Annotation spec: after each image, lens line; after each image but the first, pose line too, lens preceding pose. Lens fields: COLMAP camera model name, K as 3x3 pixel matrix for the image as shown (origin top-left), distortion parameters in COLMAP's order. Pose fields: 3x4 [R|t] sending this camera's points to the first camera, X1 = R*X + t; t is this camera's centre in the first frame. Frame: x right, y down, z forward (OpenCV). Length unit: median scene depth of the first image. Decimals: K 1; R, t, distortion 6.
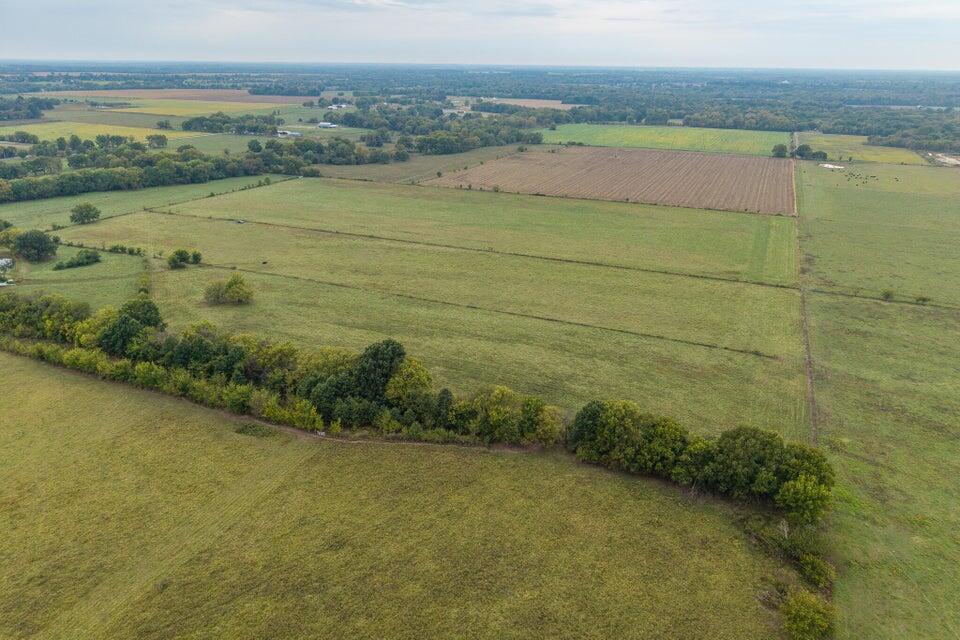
lens RADIAL K [[642.7, 0, 480.0], [0, 642.7, 320.0], [0, 0, 1]] dist [0.028946, -0.033653]
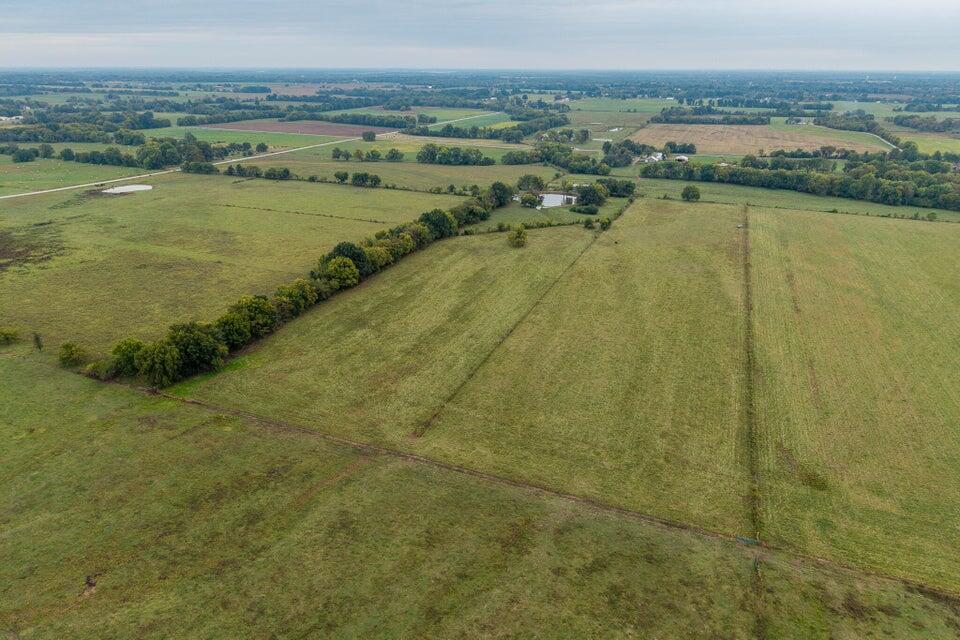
lens RADIAL K [[642.7, 0, 480.0], [0, 642.7, 320.0], [0, 0, 1]] dist [0.028946, -0.033653]
pose [[0.027935, 0.354231, -0.934741, 0.365989], [-0.374999, 0.870525, 0.318689, -0.111184], [0.926604, 0.341624, 0.157154, 0.283723]]
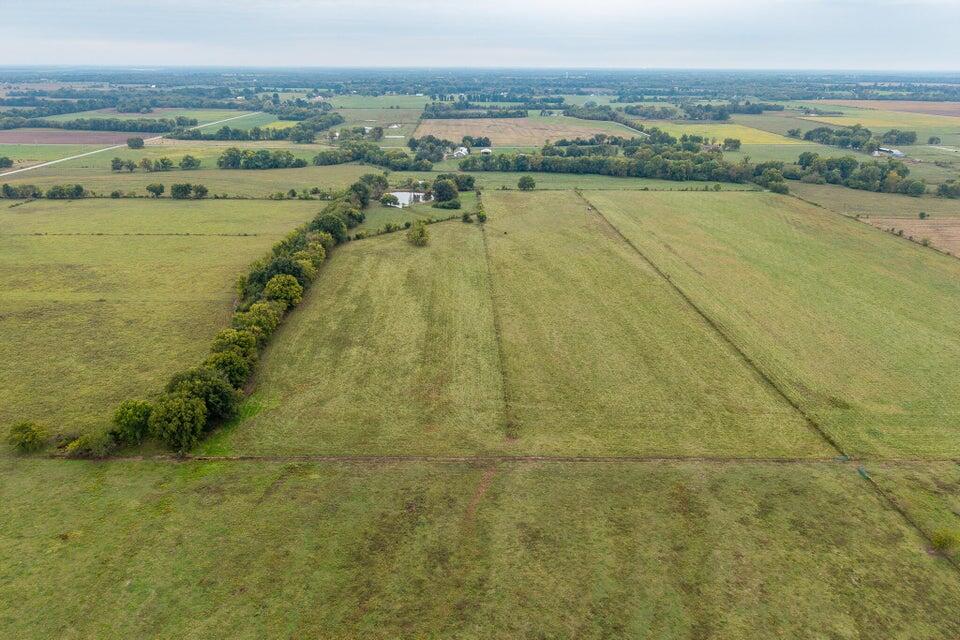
lens RADIAL K [[642.7, 0, 480.0], [0, 642.7, 320.0], [0, 0, 1]] dist [0.028946, -0.033653]
pose [[0.417157, 0.324240, -0.849028, 0.337106], [-0.336356, 0.922941, 0.187203, -0.066589], [0.844302, 0.207483, 0.494071, 0.172113]]
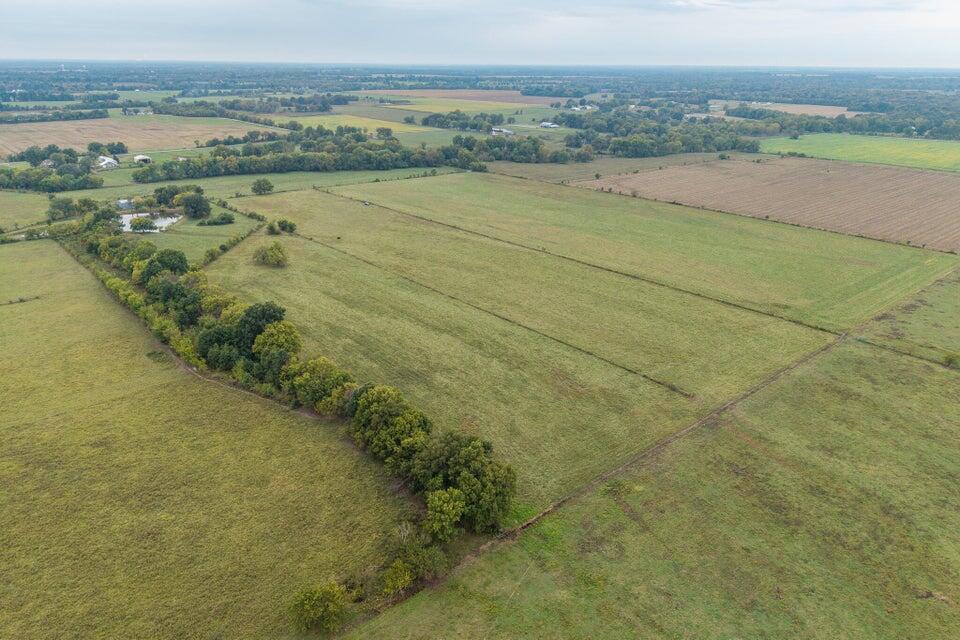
lens RADIAL K [[642.7, 0, 480.0], [0, 642.7, 320.0], [0, 0, 1]] dist [0.028946, -0.033653]
pose [[0.903112, 0.155887, -0.400110, 0.168819], [-0.157352, 0.987104, 0.029418, -0.008011], [0.399536, 0.036390, 0.915995, 0.024774]]
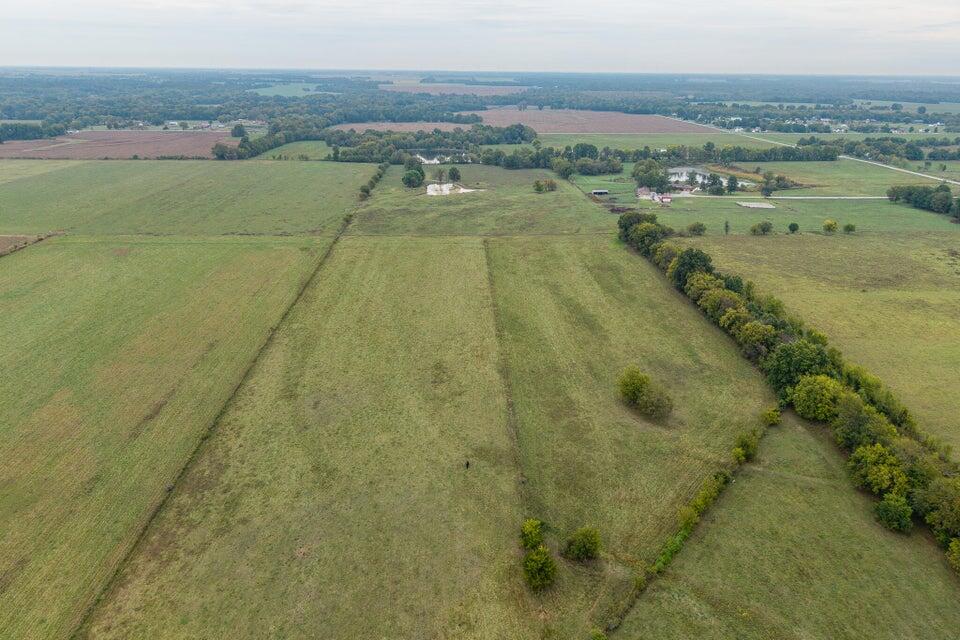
lens RADIAL K [[642.7, 0, 480.0], [0, 642.7, 320.0], [0, 0, 1]] dist [0.028946, -0.033653]
pose [[-0.416693, -0.348874, 0.839437, -0.328573], [0.325906, 0.804707, 0.496218, -0.194827], [-0.848618, 0.480348, -0.221616, 0.471502]]
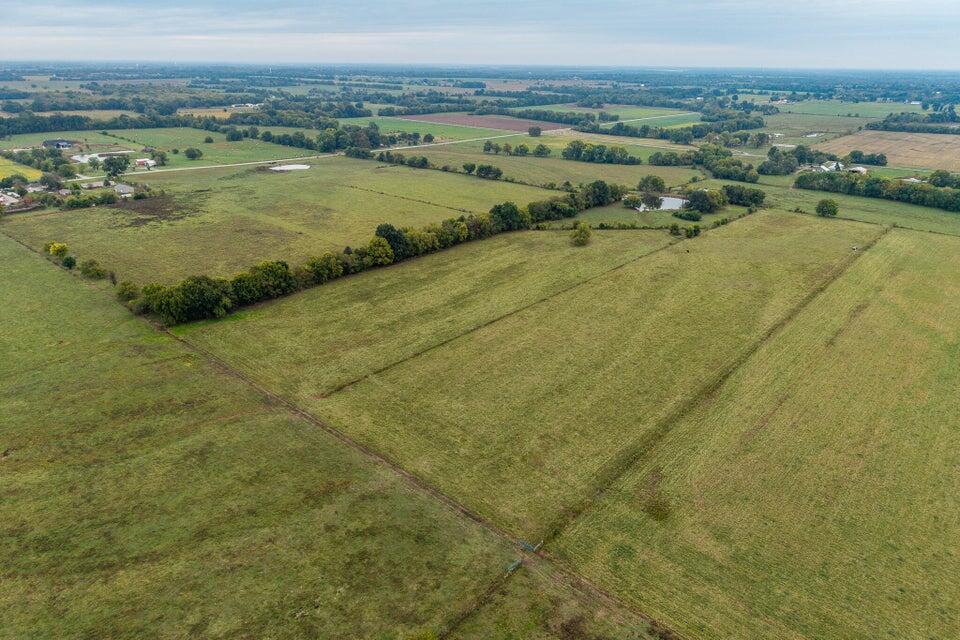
lens RADIAL K [[642.7, 0, 480.0], [0, 642.7, 320.0], [0, 0, 1]] dist [0.028946, -0.033653]
pose [[-0.304159, 0.338989, -0.890266, 0.360912], [-0.368064, 0.820152, 0.438041, -0.155530], [0.878645, 0.460909, -0.124687, 0.395120]]
